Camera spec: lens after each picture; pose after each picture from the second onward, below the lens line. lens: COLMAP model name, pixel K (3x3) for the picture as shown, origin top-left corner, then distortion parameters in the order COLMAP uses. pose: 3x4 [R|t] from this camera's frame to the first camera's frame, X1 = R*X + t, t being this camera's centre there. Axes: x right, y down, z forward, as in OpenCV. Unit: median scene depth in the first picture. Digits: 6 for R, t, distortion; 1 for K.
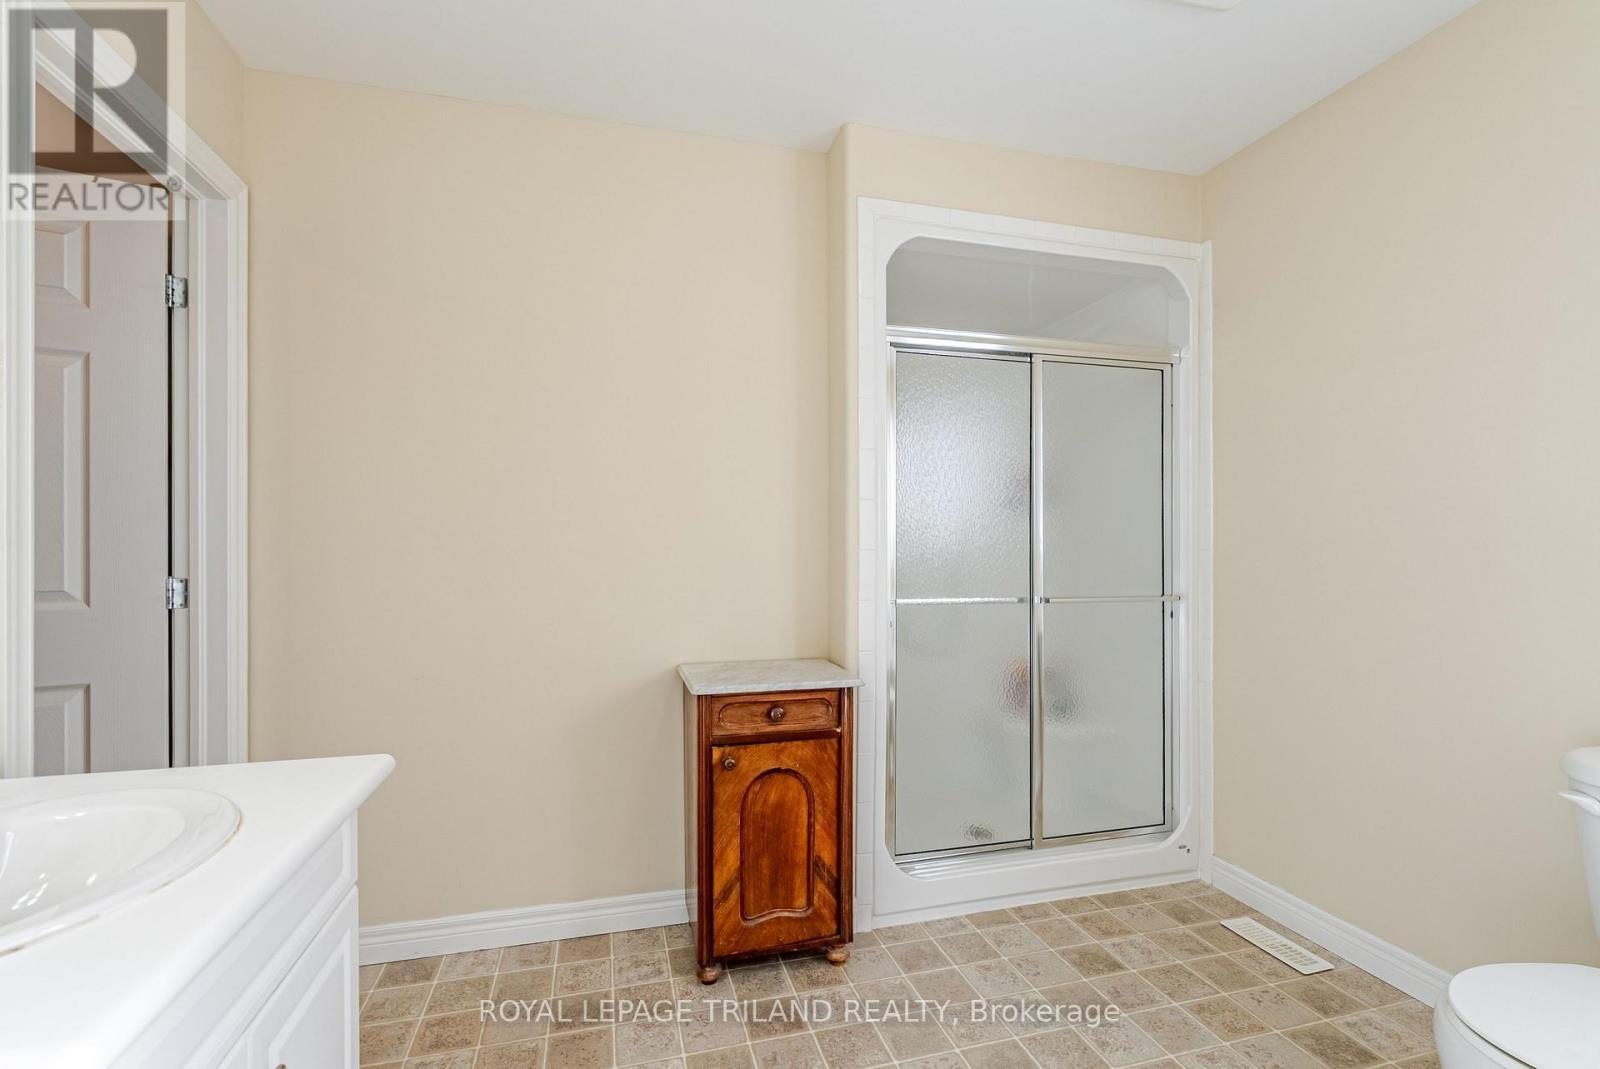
lens RADIAL K [[720.5, 0, 798.5], [0, 720.5, 545.3], [0, 0, 1]] dist [-0.005278, 0.000520]
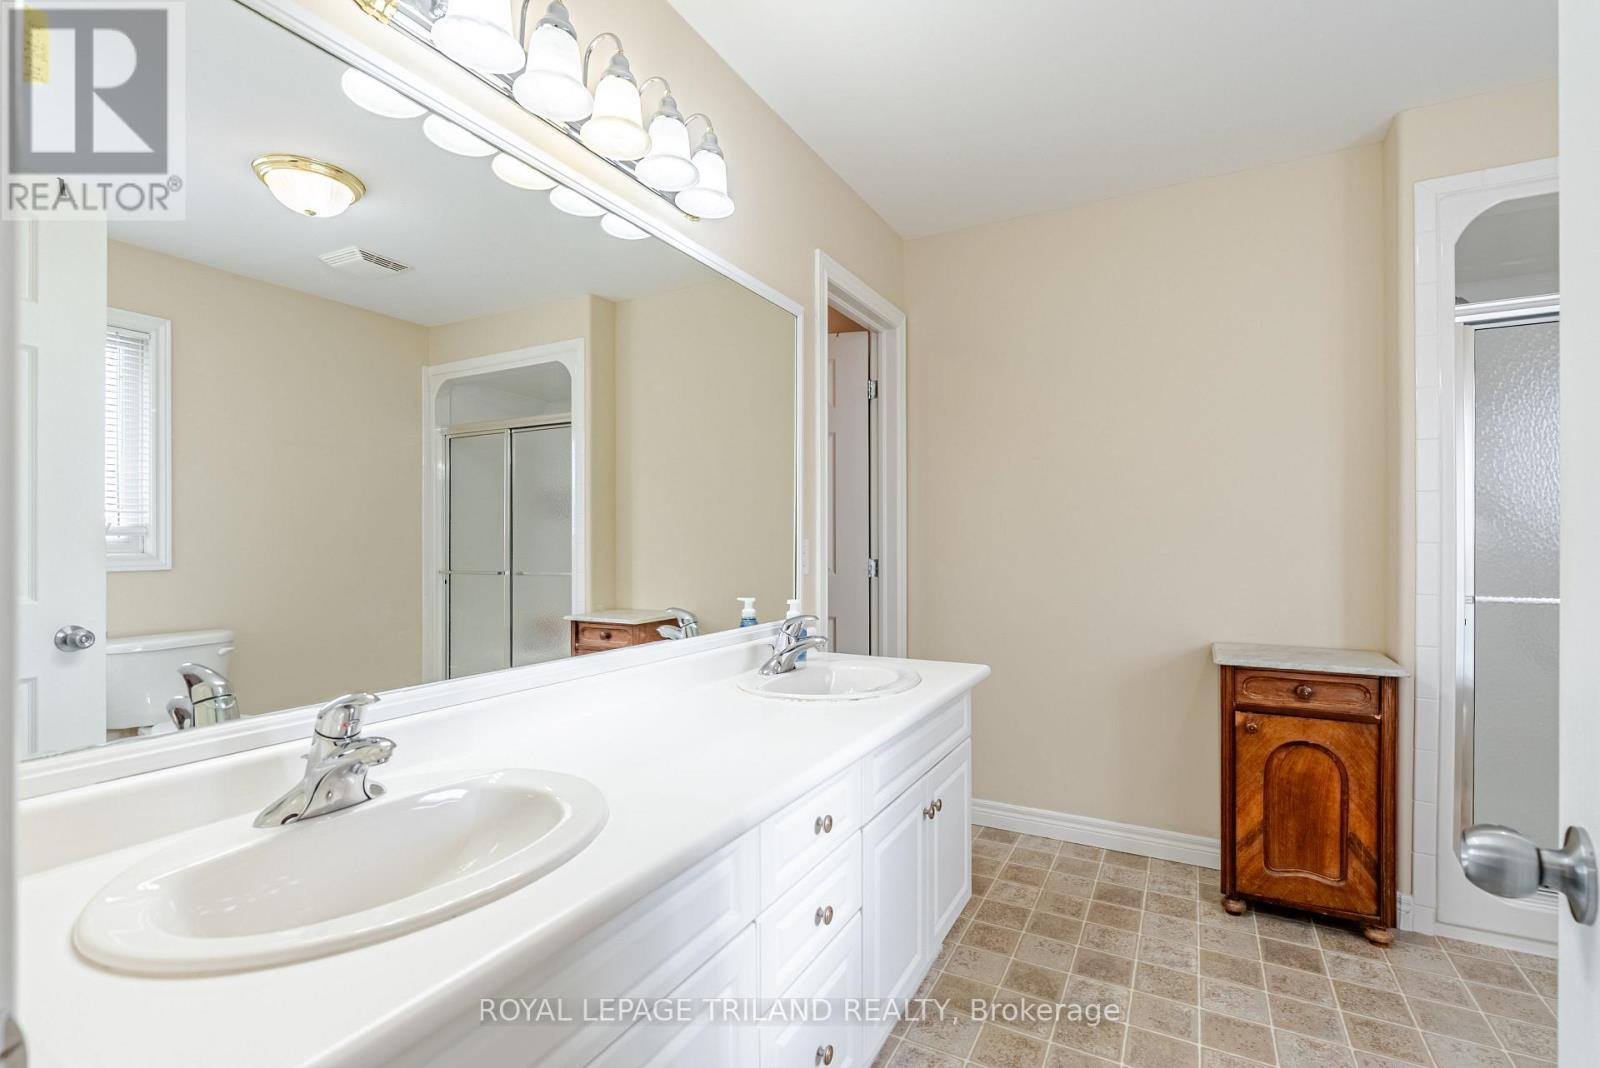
lens RADIAL K [[720.5, 0, 799.9], [0, 720.5, 542.7], [0, 0, 1]] dist [-0.005278, 0.000520]
pose [[0.719639, 0.000270, -0.694349, 0.175470], [0.002195, 0.999994, 0.002664, 0.002313], [0.694345, -0.003441, 0.719634, -0.317241]]
